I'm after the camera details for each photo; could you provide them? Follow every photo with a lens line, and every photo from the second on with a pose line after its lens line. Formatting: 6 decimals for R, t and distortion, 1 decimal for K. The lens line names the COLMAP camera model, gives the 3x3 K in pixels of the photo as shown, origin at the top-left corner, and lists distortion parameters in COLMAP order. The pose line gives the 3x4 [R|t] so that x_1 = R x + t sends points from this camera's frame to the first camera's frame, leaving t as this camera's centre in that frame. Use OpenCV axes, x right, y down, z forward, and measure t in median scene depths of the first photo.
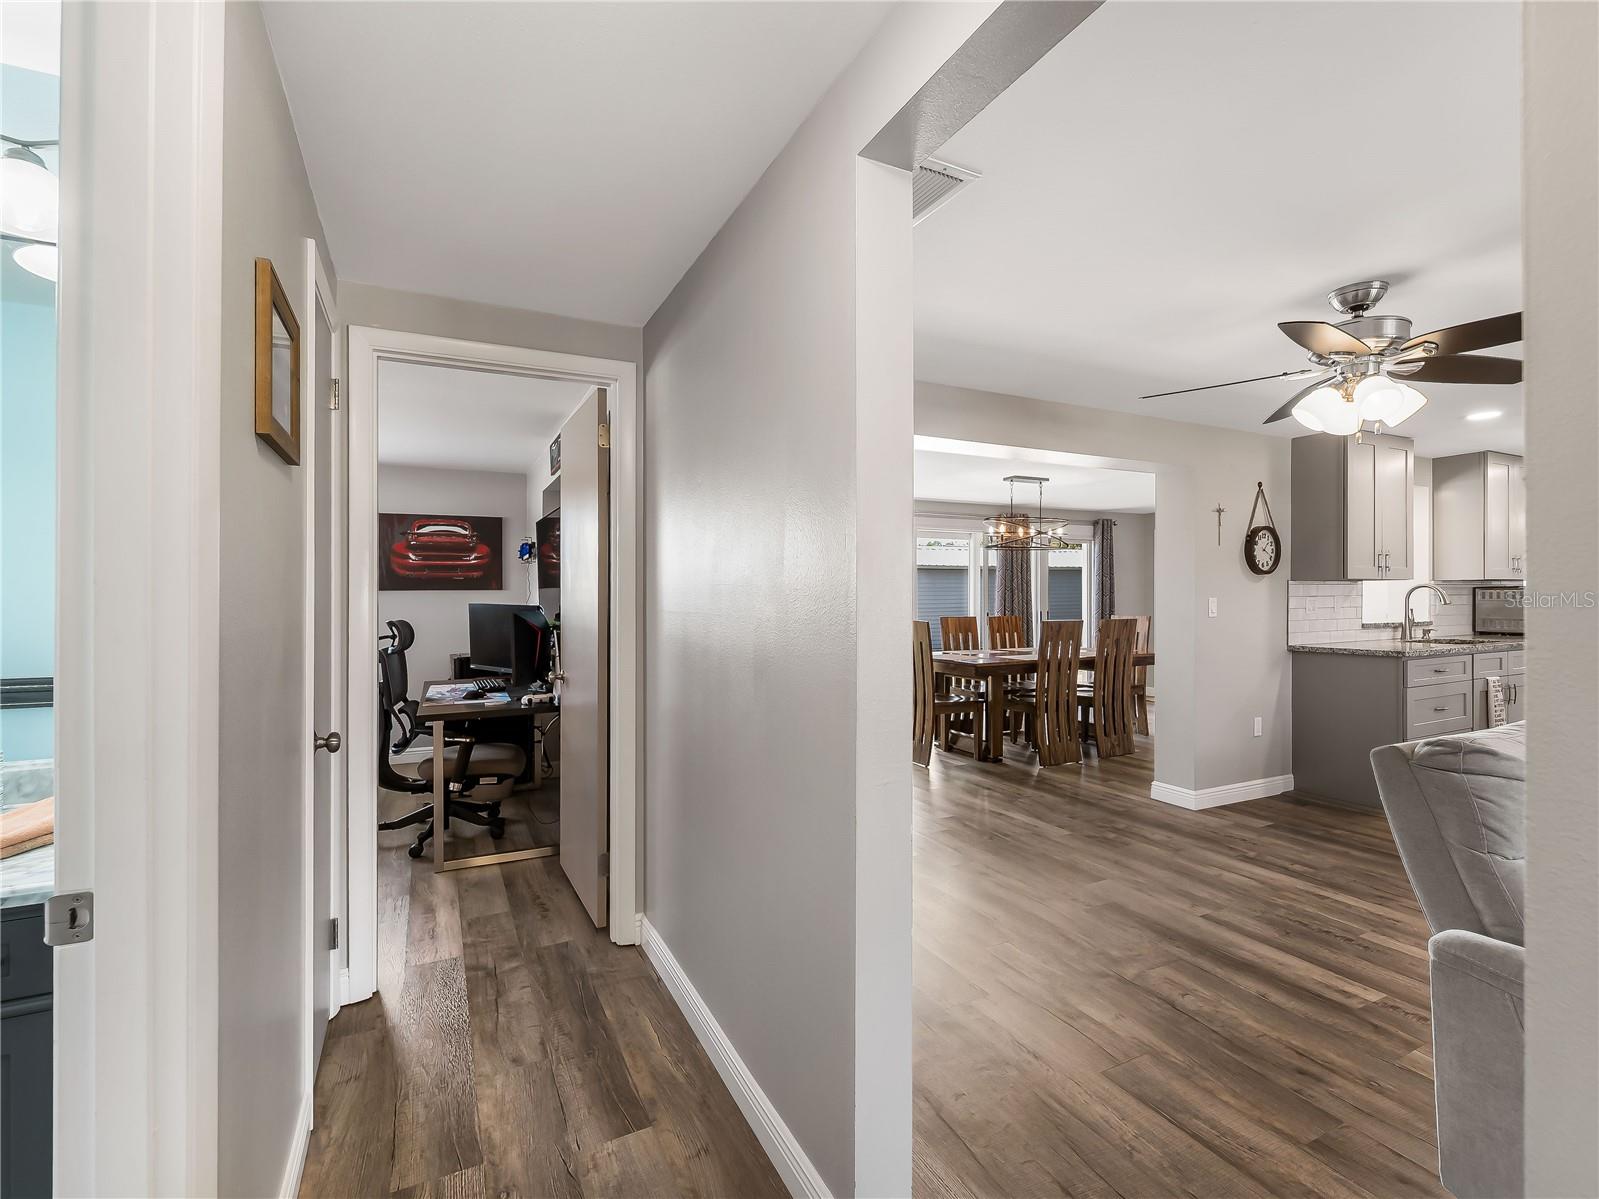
lens RADIAL K [[742.4, 0, 802.5], [0, 742.4, 600.6], [0, 0, 1]] dist [-0.000504, -0.000982]
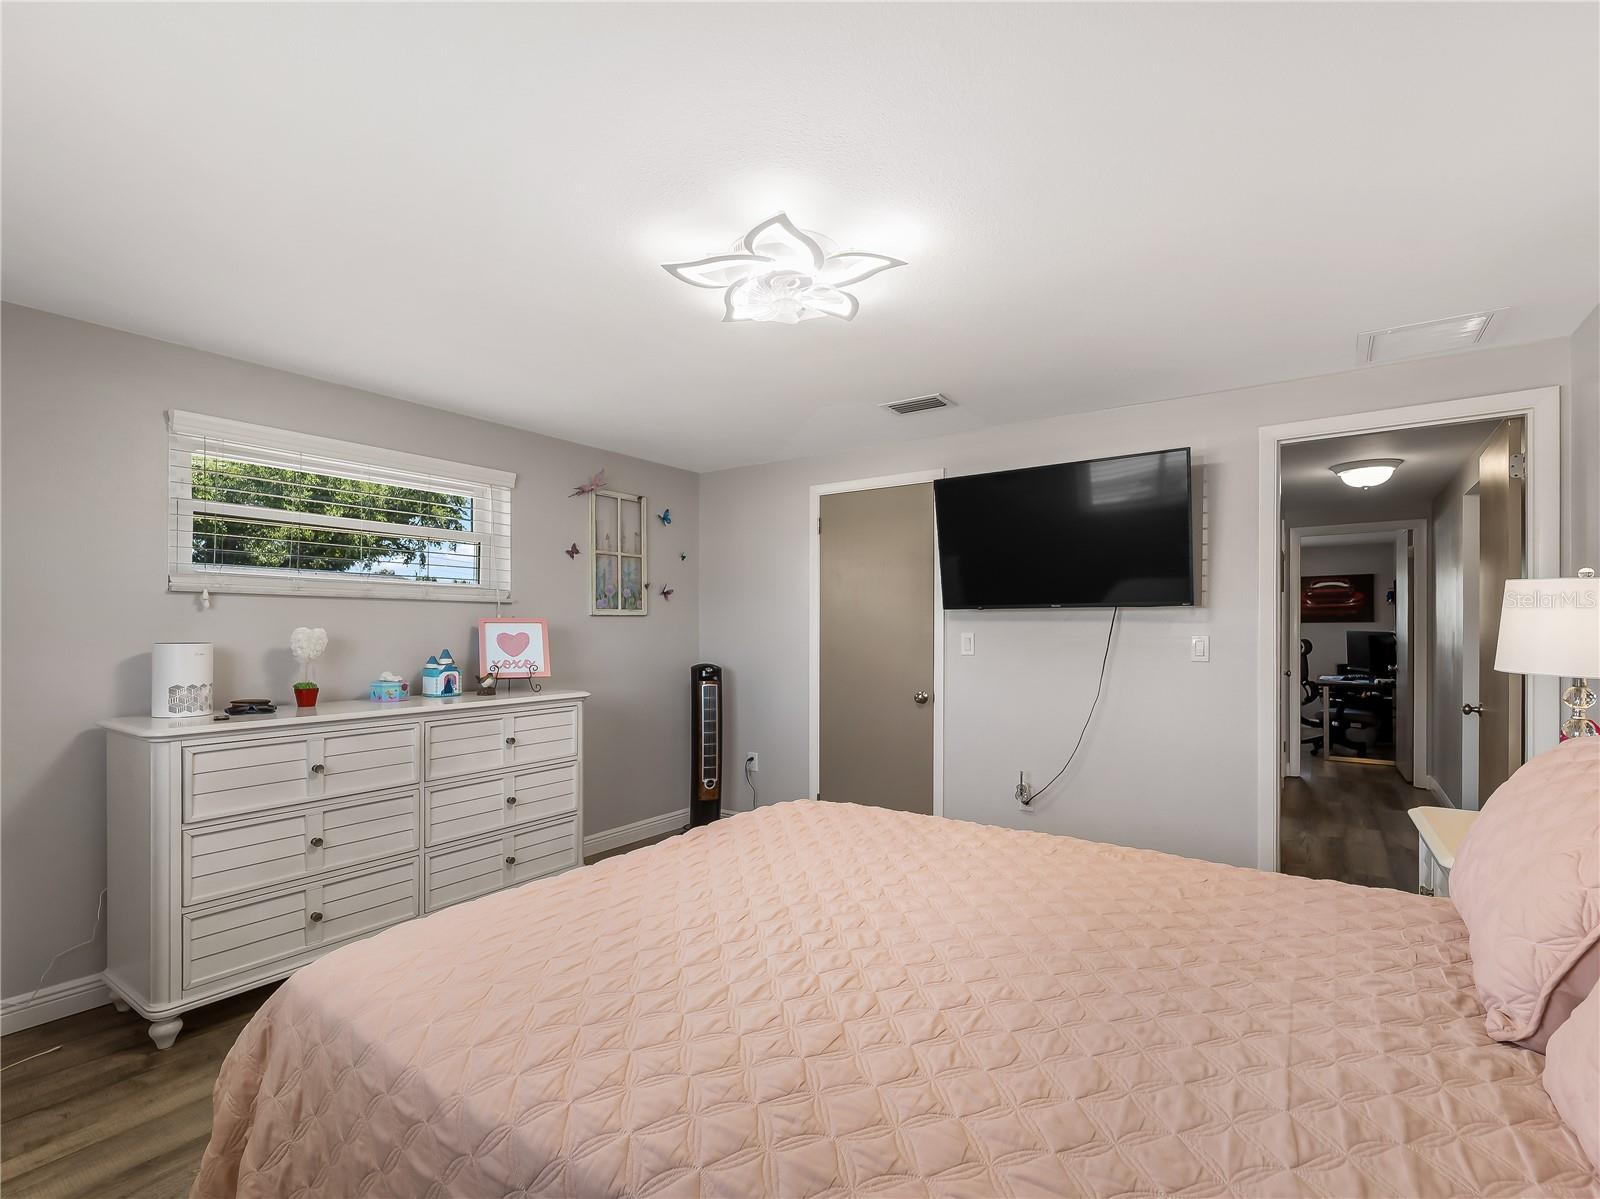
lens RADIAL K [[742.9, 0, 809.2], [0, 742.9, 613.7], [0, 0, 1]] dist [-0.000504, -0.000982]
pose [[0.485694, -0.006645, -0.874104, 0.524061], [-0.014041, 0.999783, -0.015402, 0.009642], [0.874016, 0.019754, 0.485495, -1.072612]]
